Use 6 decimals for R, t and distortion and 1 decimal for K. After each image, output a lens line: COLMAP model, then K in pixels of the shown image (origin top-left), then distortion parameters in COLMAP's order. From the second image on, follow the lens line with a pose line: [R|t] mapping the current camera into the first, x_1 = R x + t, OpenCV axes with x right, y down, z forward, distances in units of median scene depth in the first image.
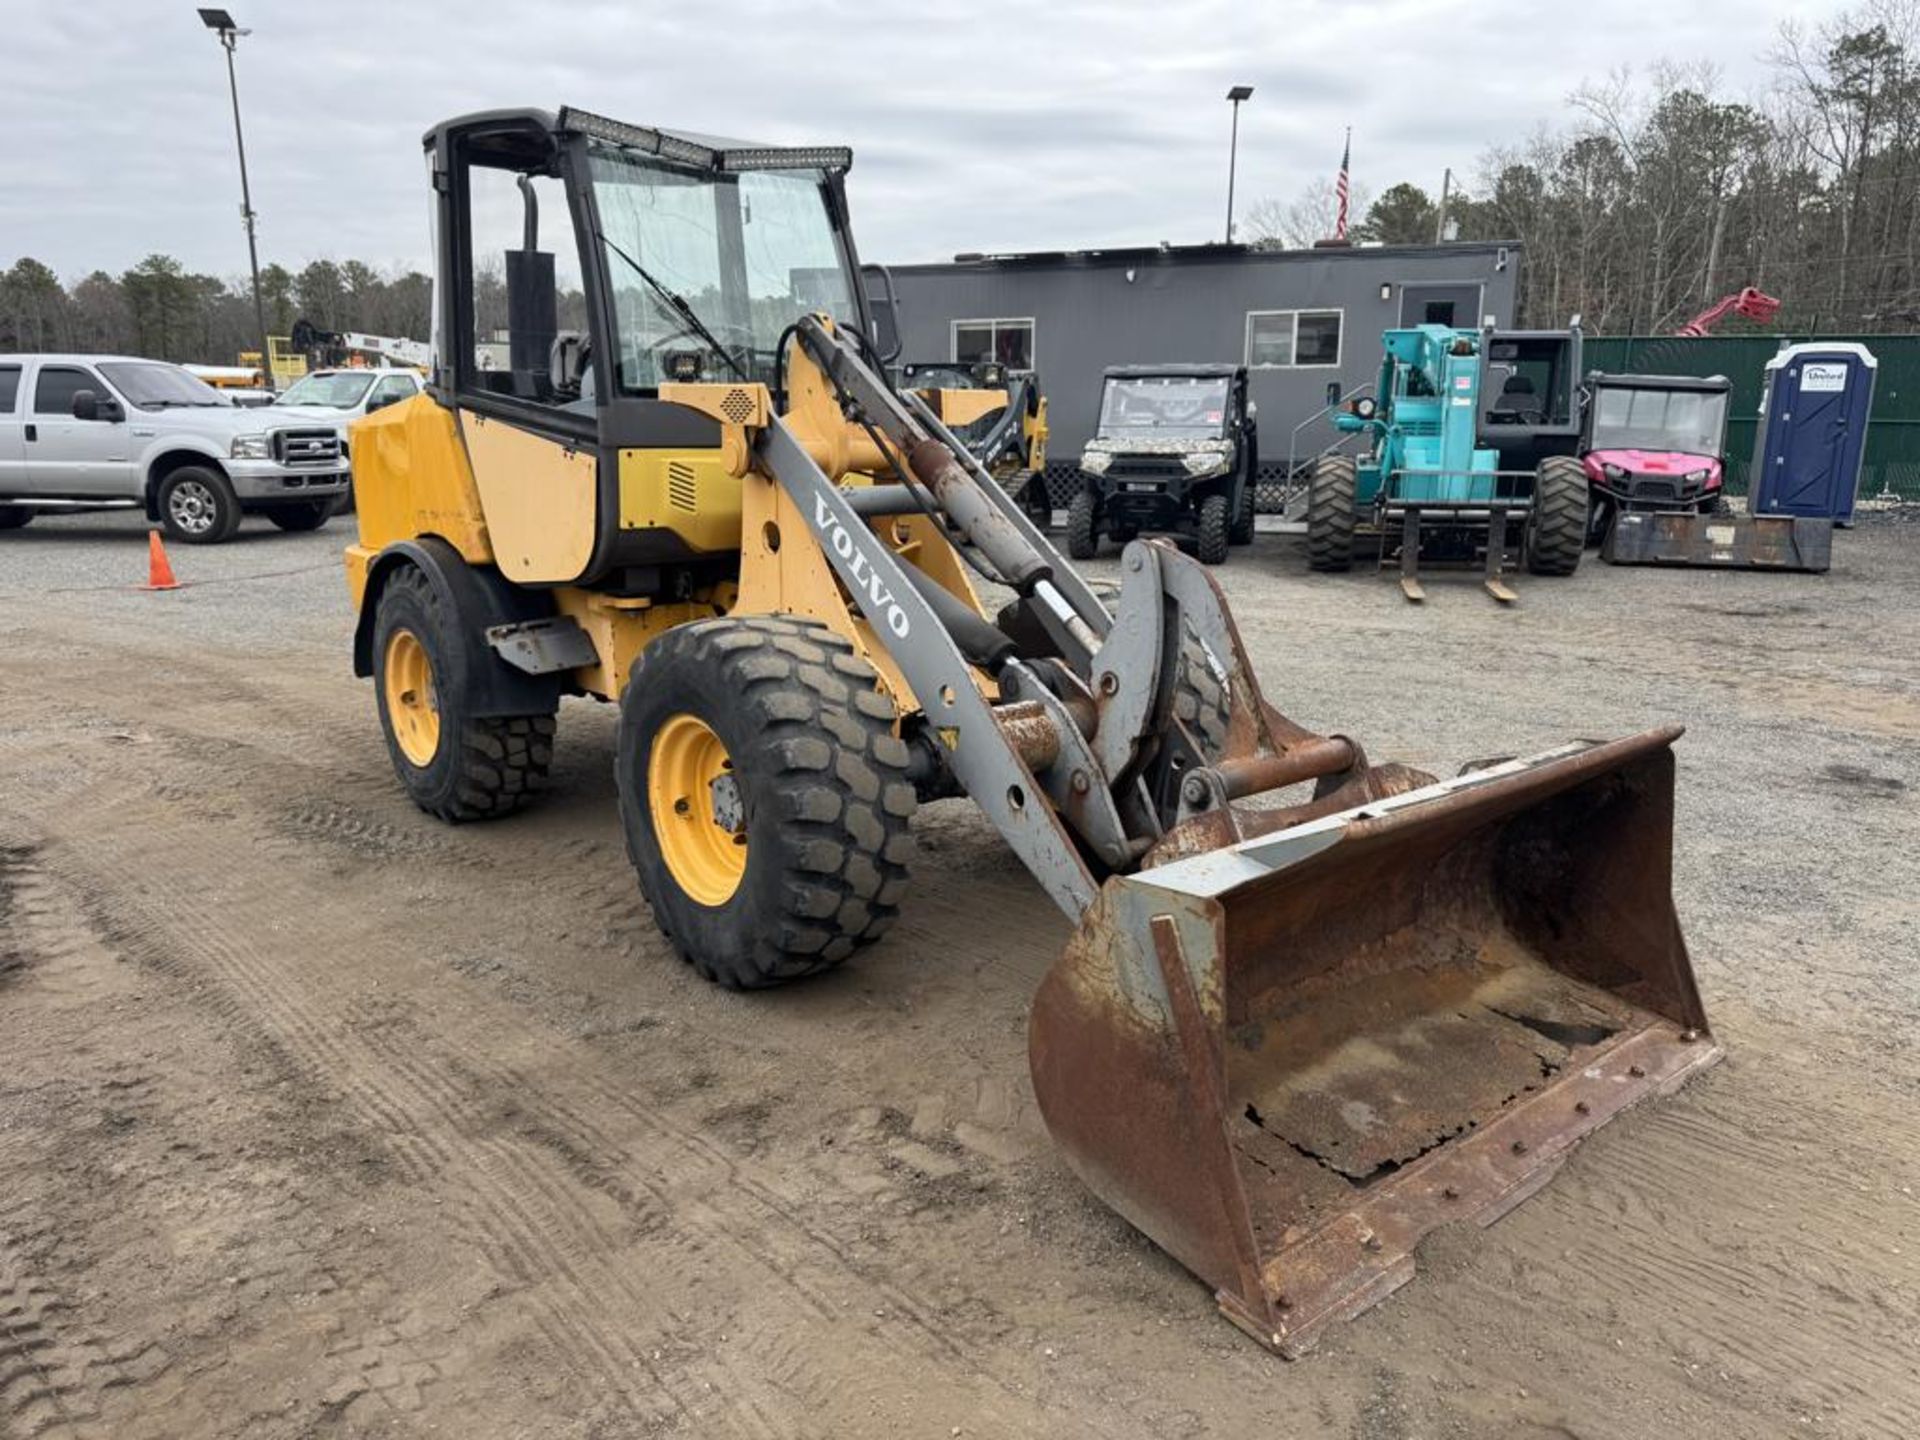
lens RADIAL K [[1351.9, 0, 960.3], [0, 1351.9, 724.8], [0, 0, 1]] dist [0.061238, -0.070895]
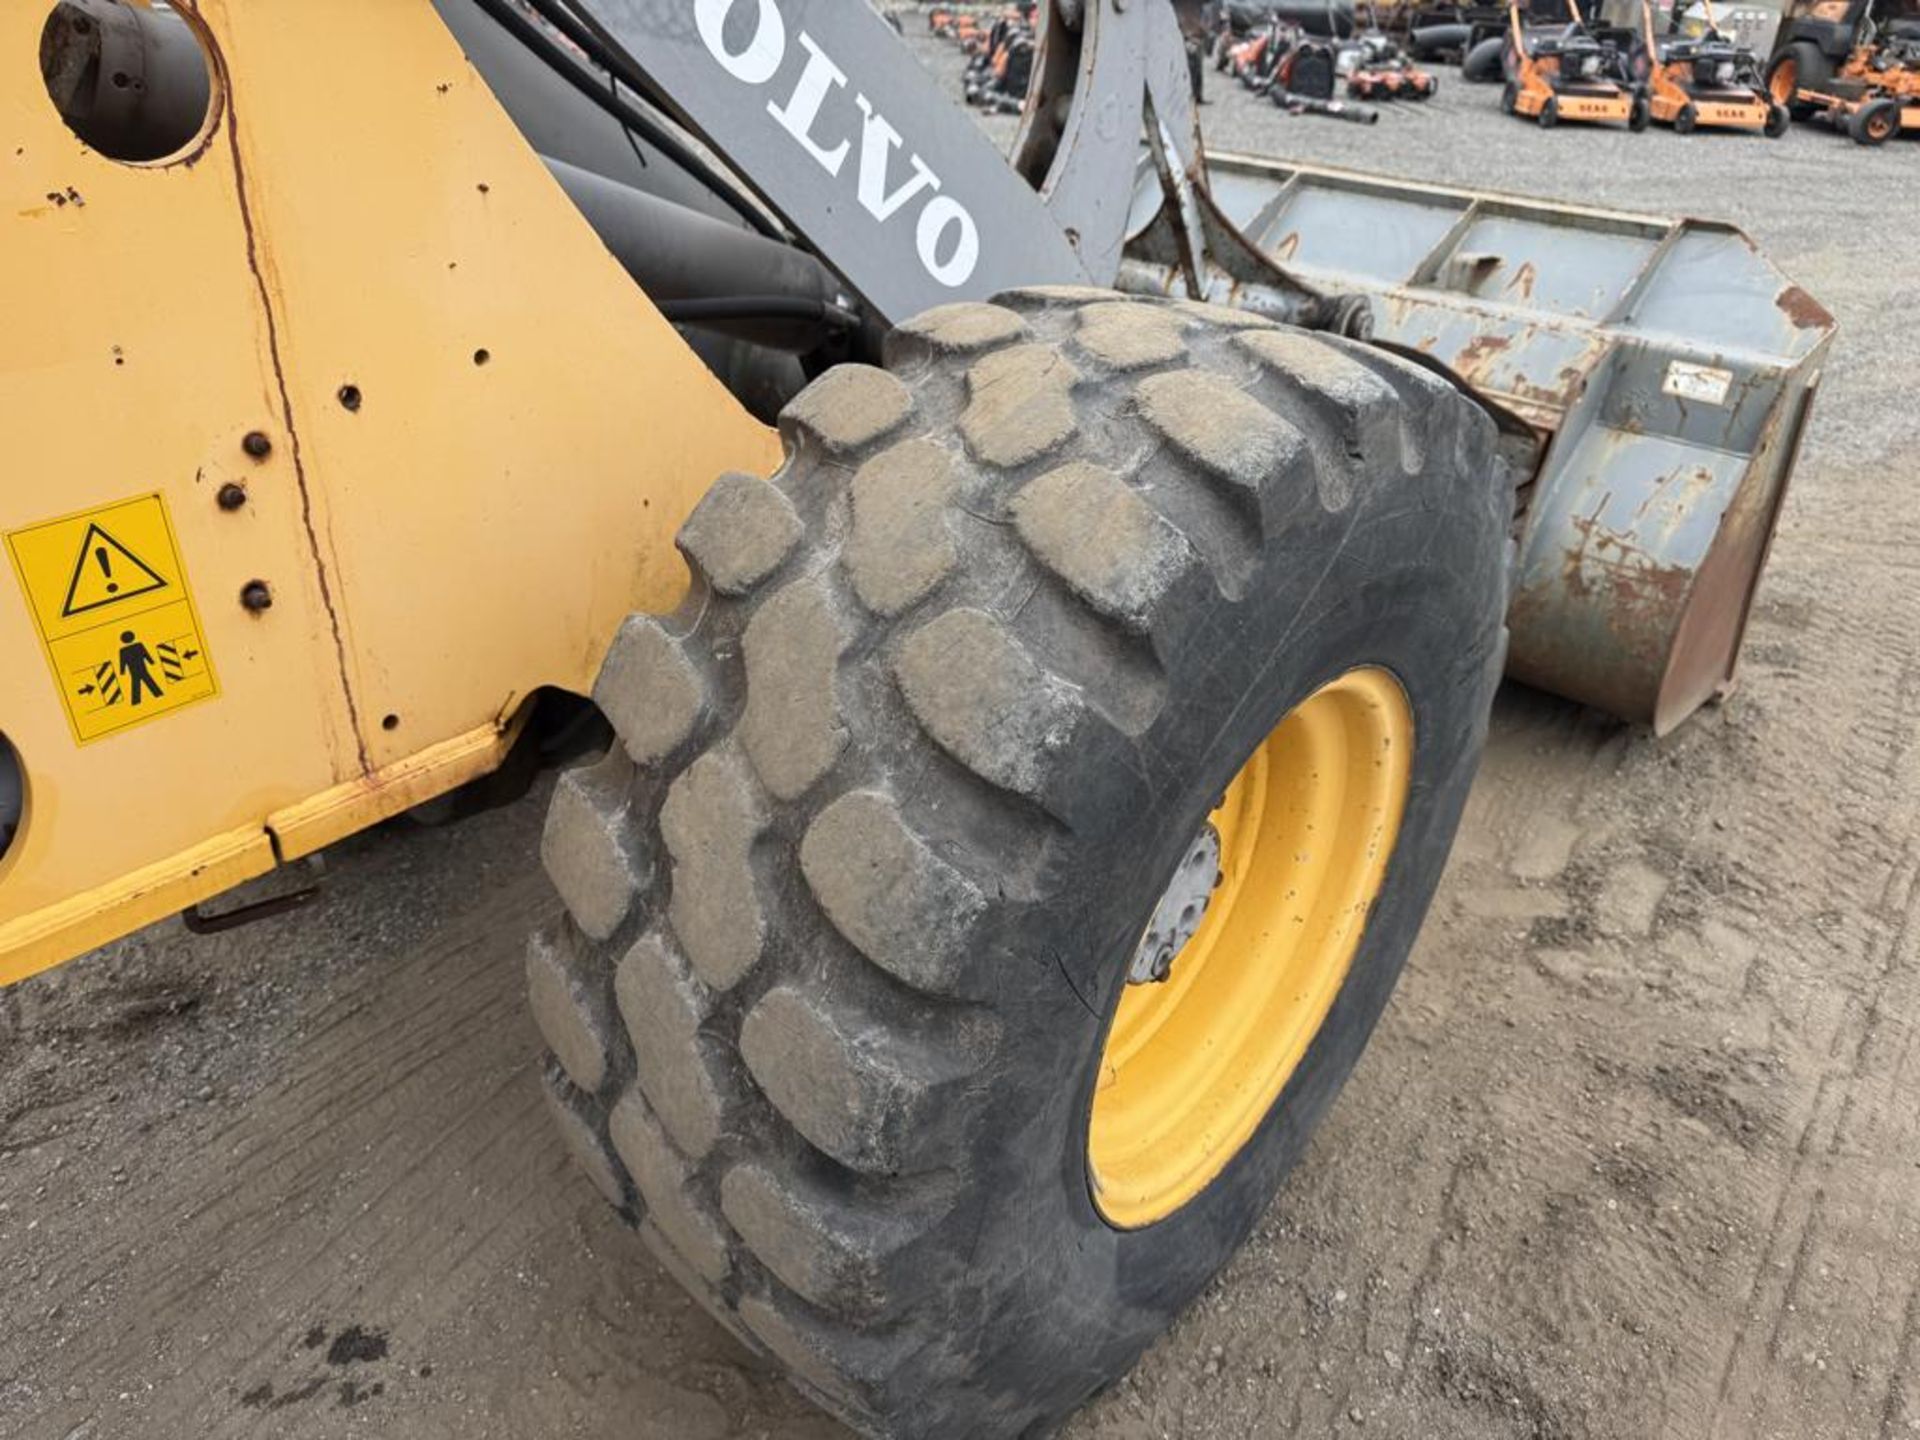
lens RADIAL K [[1378.7, 0, 932.6], [0, 1378.7, 716.1], [0, 0, 1]] dist [0.001457, 0.000332]
pose [[-0.136714, -0.504775, 0.852356, -0.359578], [0.188674, 0.831416, 0.522637, -0.139222], [-0.972477, 0.232270, -0.018428, 0.880222]]
